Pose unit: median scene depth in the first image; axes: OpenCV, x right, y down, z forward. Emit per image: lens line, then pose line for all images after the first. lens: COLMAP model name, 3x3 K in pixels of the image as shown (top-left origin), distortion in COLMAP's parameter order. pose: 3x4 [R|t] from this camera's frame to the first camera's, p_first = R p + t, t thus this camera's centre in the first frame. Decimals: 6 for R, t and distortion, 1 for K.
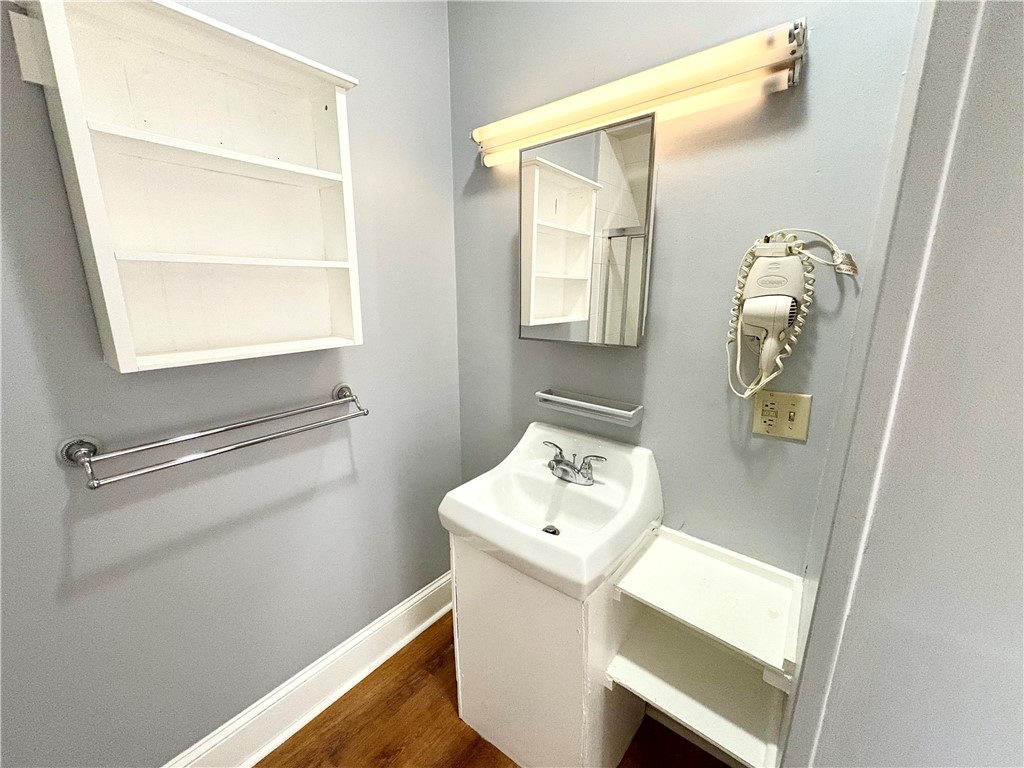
lens RADIAL K [[407.8, 0, 518.3], [0, 407.8, 386.0], [0, 0, 1]] dist [-0.000836, -0.000172]
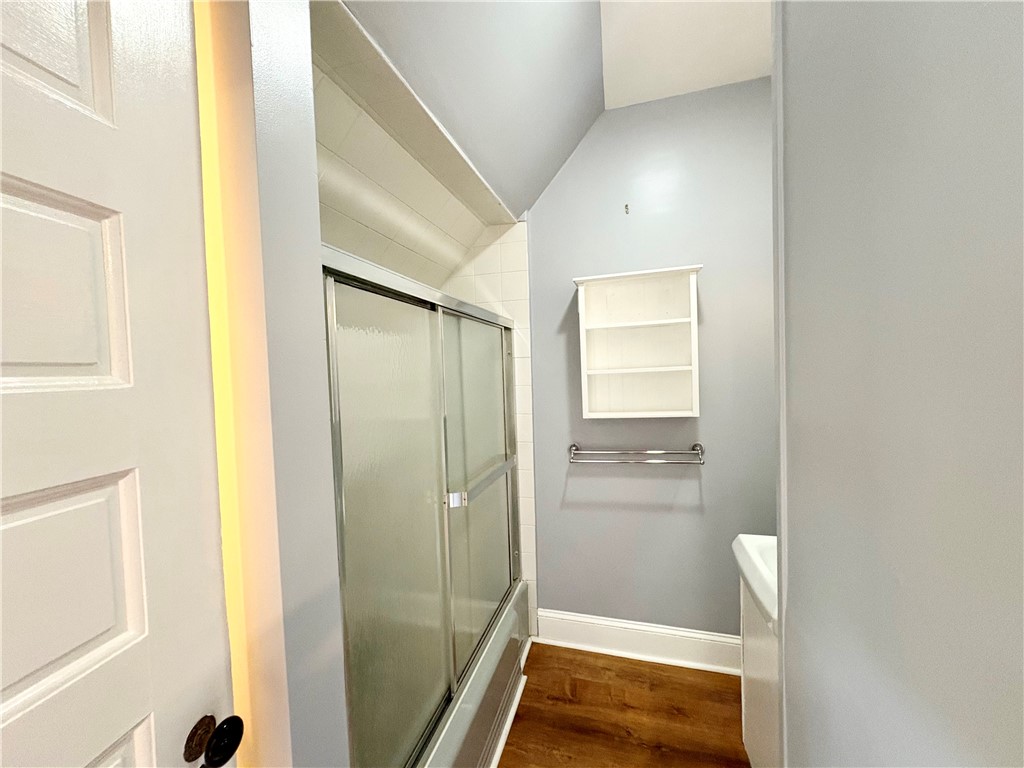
lens RADIAL K [[407.8, 0, 509.3], [0, 407.8, 379.4], [0, 0, 1]] dist [-0.000836, -0.000172]
pose [[0.390476, 0.008004, -0.920578, 0.751371], [-0.169391, 0.983514, -0.063298, -0.020749], [0.904895, 0.180654, 0.385395, -0.274615]]
